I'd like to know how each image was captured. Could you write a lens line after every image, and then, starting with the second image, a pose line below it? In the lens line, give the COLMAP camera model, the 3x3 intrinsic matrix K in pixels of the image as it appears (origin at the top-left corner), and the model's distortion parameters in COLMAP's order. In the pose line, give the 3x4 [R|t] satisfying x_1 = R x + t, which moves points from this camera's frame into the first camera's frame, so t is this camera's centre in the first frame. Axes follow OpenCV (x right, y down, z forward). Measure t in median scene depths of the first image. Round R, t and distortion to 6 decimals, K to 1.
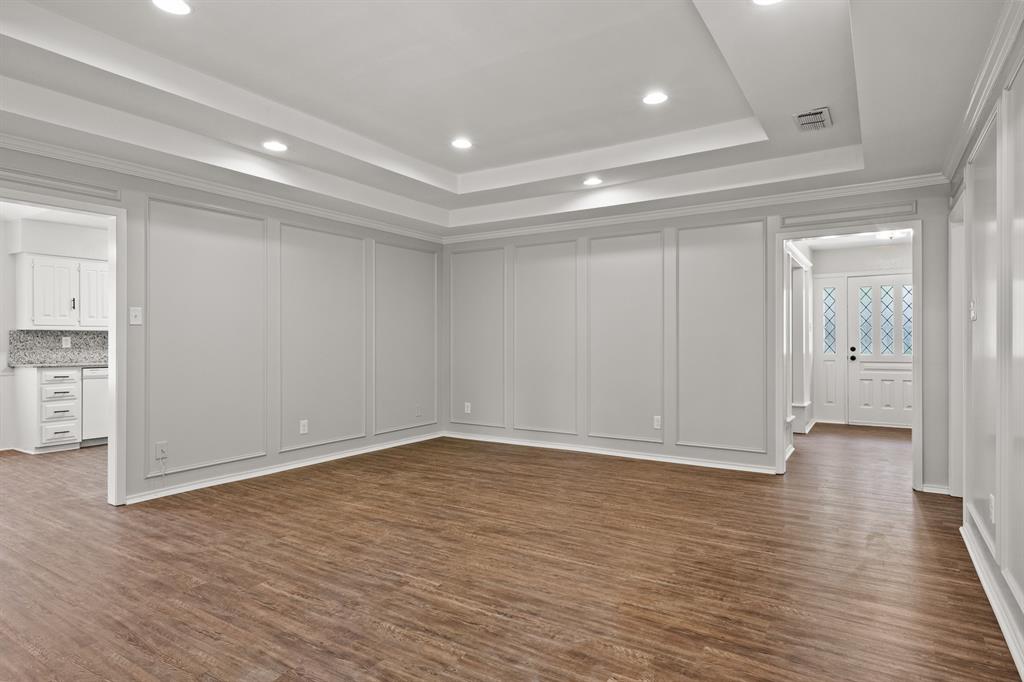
lens RADIAL K [[575.9, 0, 512.0], [0, 575.9, 341.0], [0, 0, 1]] dist [0.000023, -0.001265]
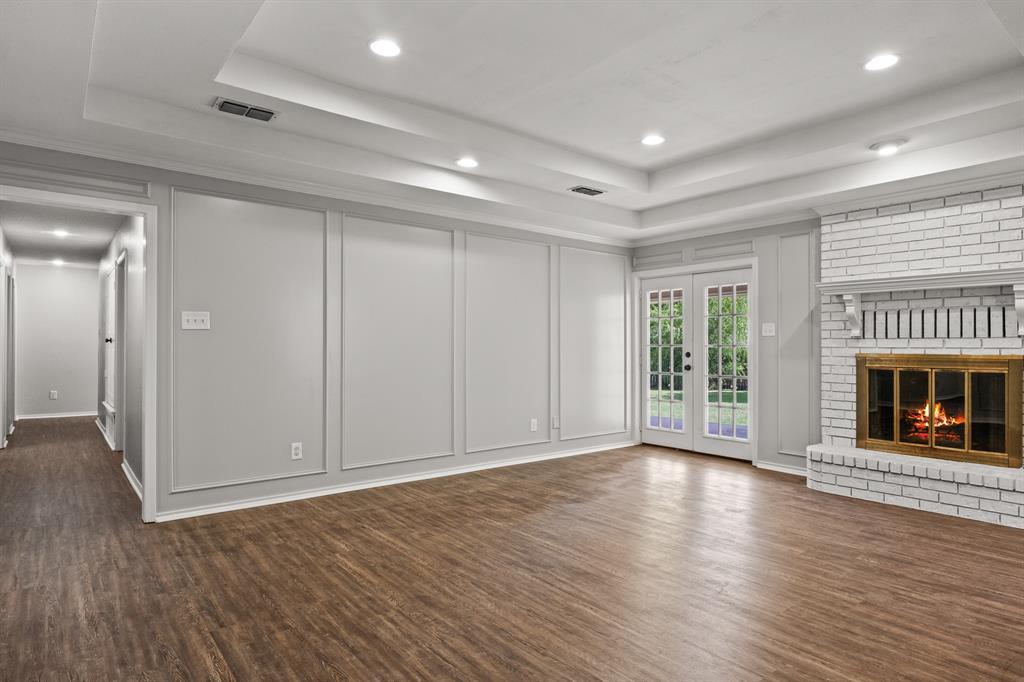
lens RADIAL K [[575.9, 0, 512.0], [0, 575.9, 341.0], [0, 0, 1]] dist [0.000023, -0.001265]
pose [[-0.948676, 0.000396, 0.316250, -0.203611], [-0.002188, 0.999967, -0.007816, -0.004124], [-0.316243, -0.008106, -0.948644, 1.958591]]
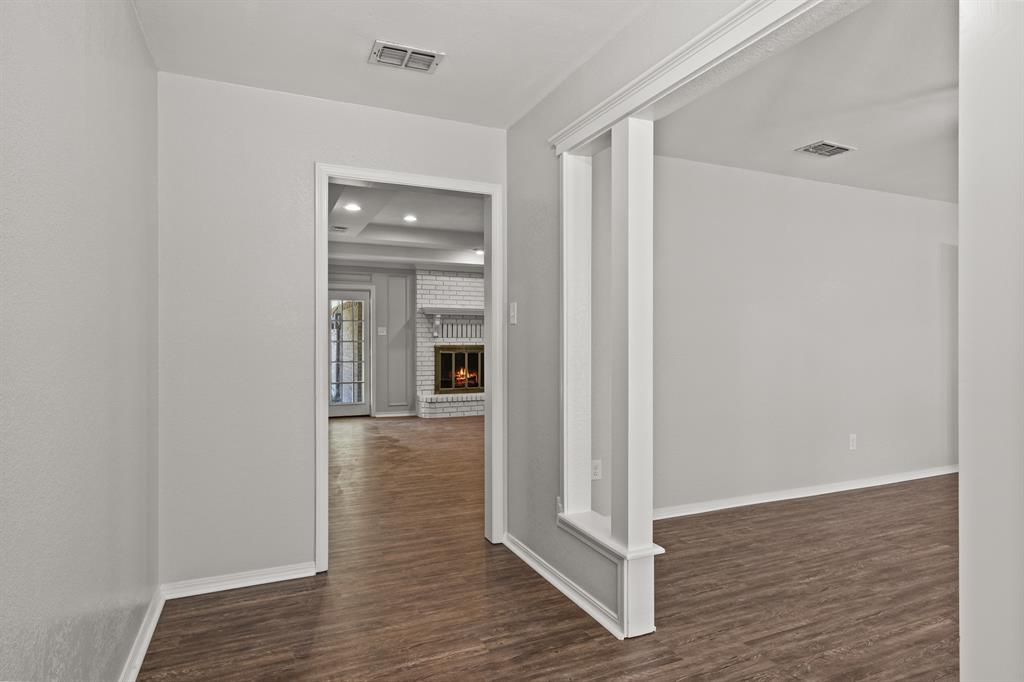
lens RADIAL K [[559.6, 0, 515.4], [0, 559.6, 340.9], [0, 0, 1]] dist [0.011282, 0.000248]
pose [[-0.546735, -0.001047, -0.837305, 1.526915], [0.000554, 0.999999, -0.001613, -0.002130], [0.837305, -0.001346, -0.546734, 2.114142]]
